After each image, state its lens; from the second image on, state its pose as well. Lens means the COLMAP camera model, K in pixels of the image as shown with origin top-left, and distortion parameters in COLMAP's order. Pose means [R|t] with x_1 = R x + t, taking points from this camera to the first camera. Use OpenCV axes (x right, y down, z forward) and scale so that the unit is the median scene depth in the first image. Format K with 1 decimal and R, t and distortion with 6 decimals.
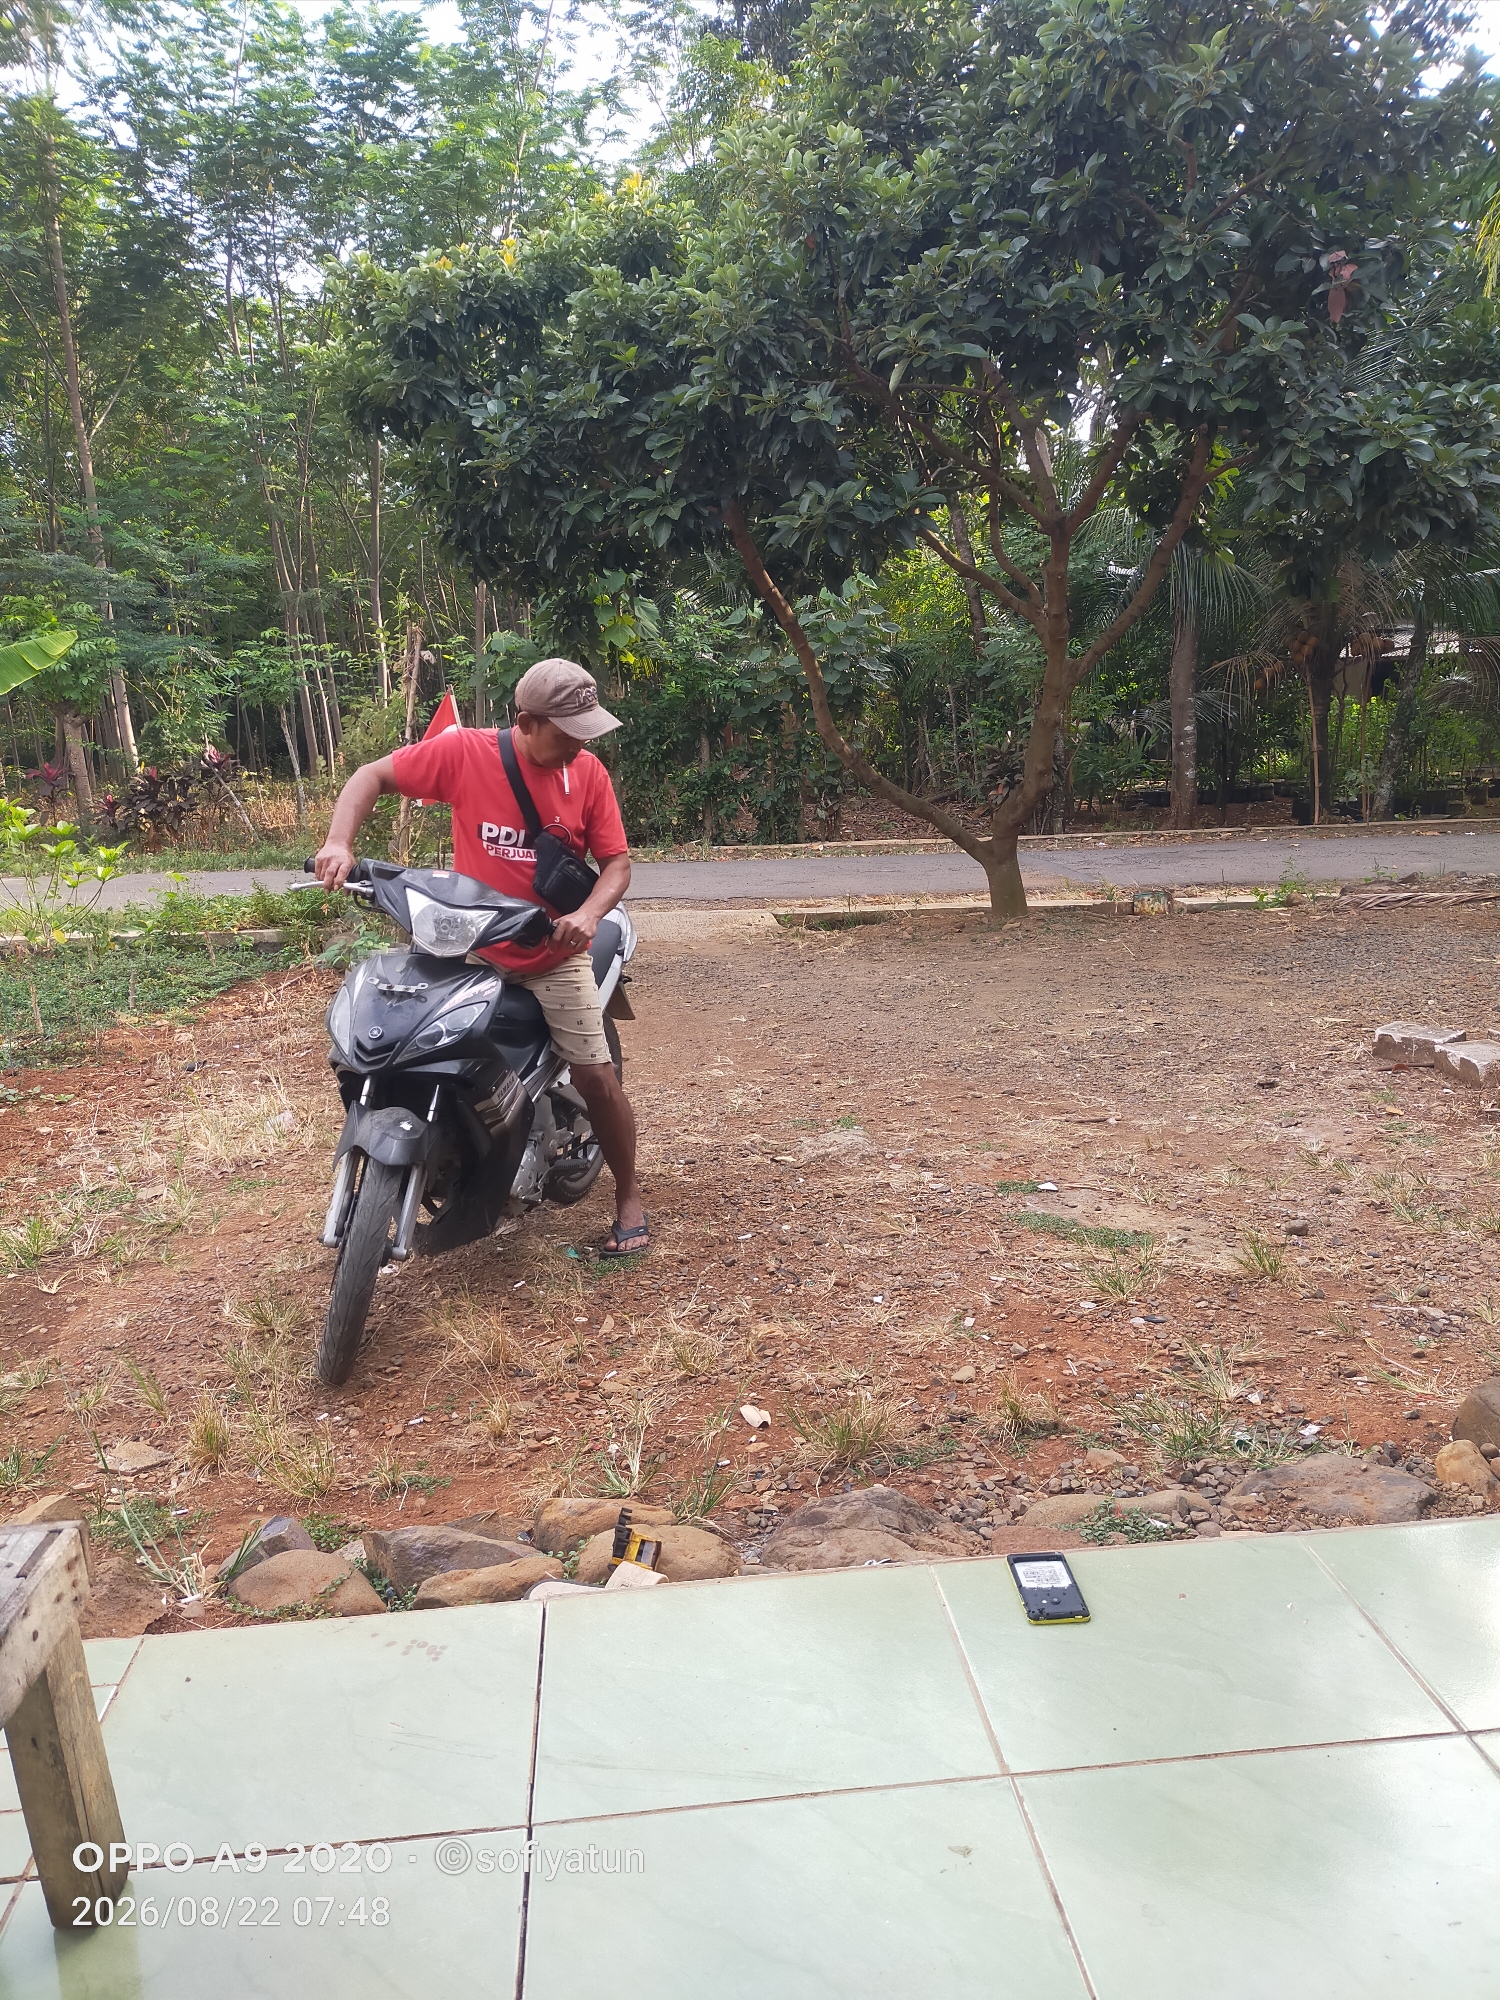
lens RADIAL K [[1503.3, 0, 738.0], [0, 1503.3, 1004.3], [0, 0, 1]] dist [0.045127, -0.075521]
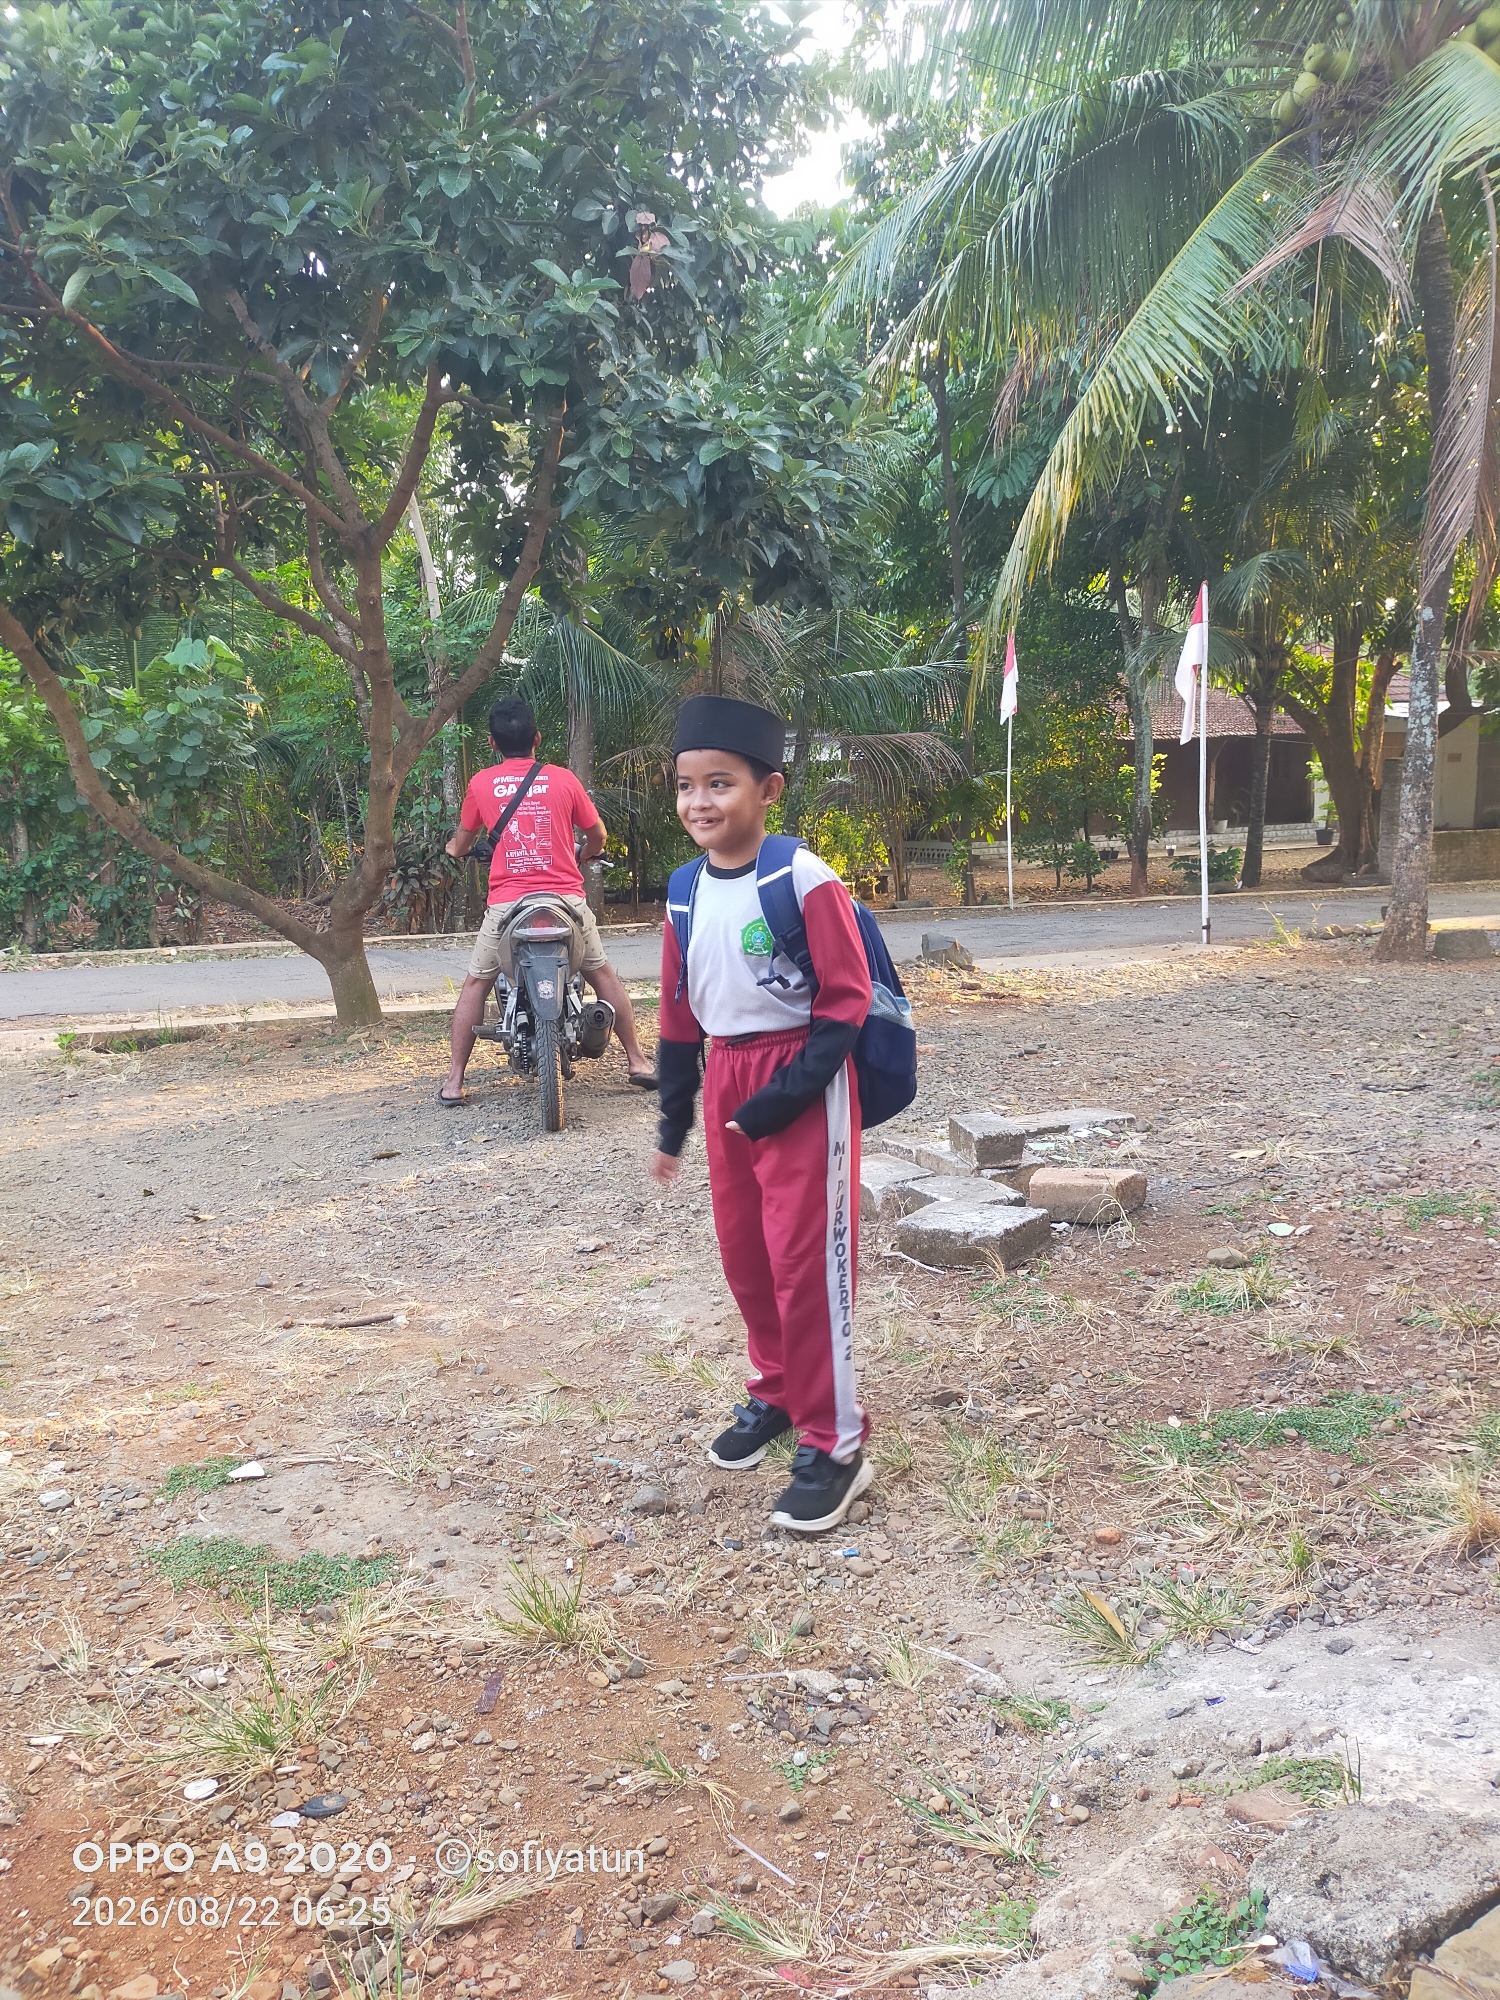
lens RADIAL K [[1503.3, 0, 747.4], [0, 1503.3, 1006.9], [0, 0, 1]] dist [0.045127, -0.075521]
pose [[0.932380, -0.040248, 0.359231, 0.111801], [0.064620, 0.996332, -0.056092, -0.011210], [-0.355656, 0.075512, 0.931562, 0.212904]]
